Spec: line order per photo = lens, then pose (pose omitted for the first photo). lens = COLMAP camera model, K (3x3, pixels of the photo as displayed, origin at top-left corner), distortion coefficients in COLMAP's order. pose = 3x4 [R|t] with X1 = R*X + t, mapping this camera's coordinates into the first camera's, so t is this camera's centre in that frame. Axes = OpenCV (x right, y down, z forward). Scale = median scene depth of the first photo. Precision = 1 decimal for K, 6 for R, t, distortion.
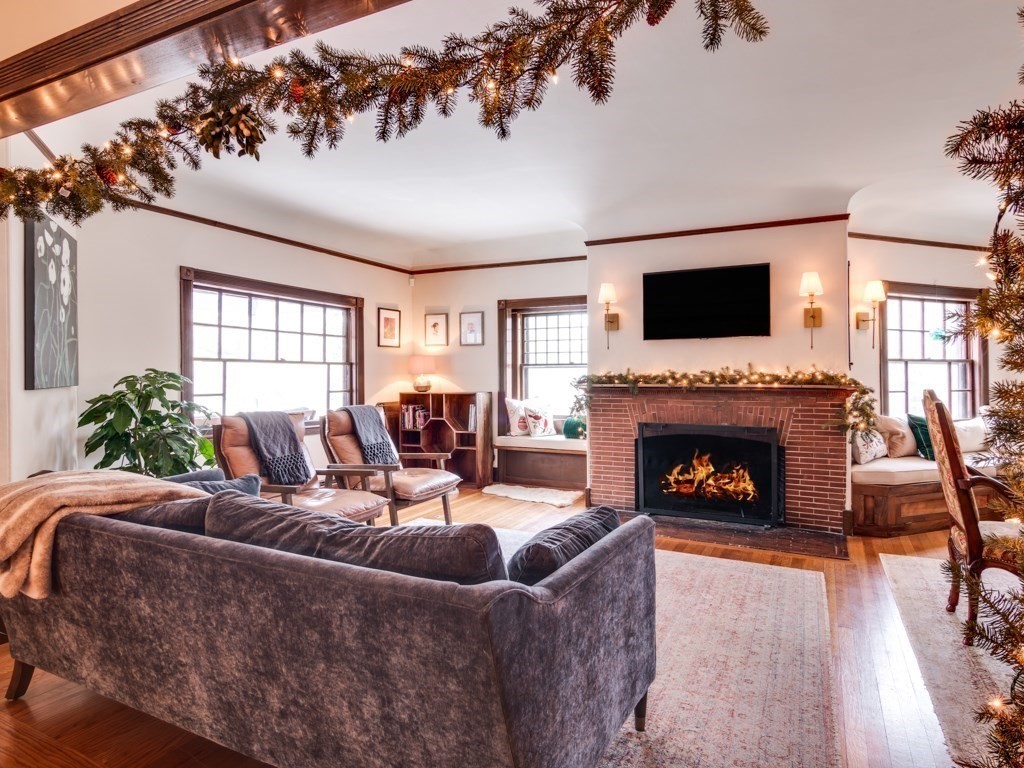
lens RADIAL K [[588.1, 0, 504.0], [0, 588.1, 378.2], [0, 0, 1]] dist [-0.002051, -0.000388]
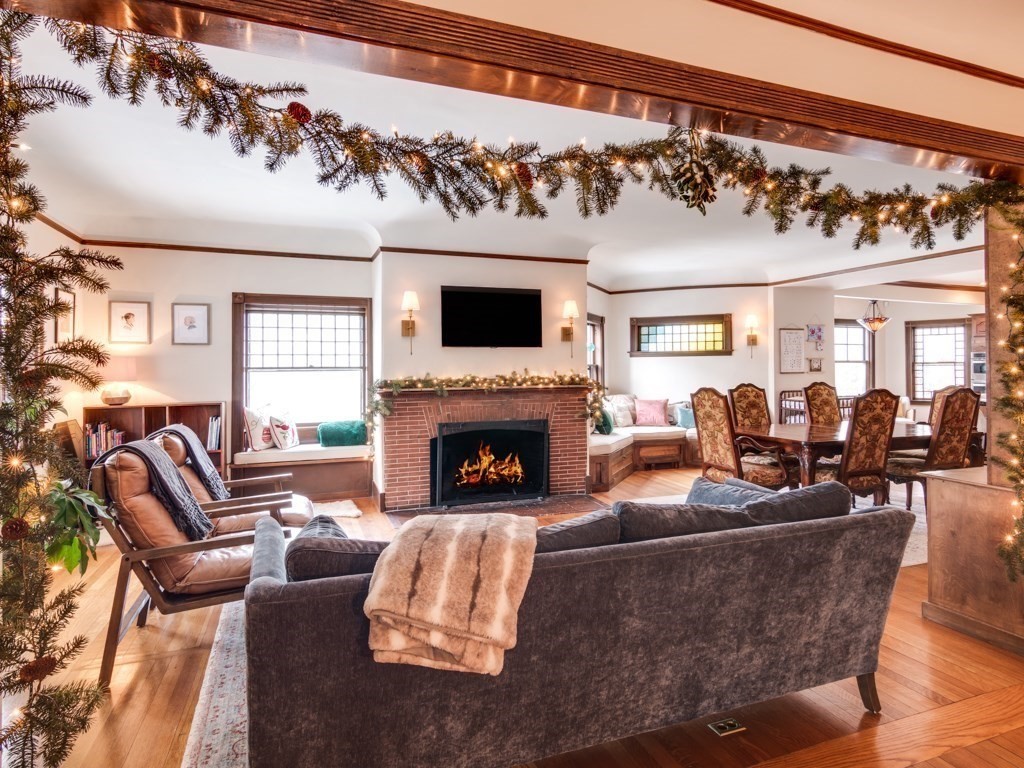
lens RADIAL K [[588.1, 0, 502.3], [0, 588.1, 378.1], [0, 0, 1]] dist [-0.002051, -0.000388]
pose [[0.675457, -0.010291, 0.737327, -0.471757], [0.013314, 0.999910, 0.001759, -0.007301], [-0.737279, 0.008629, 0.675533, 0.181311]]
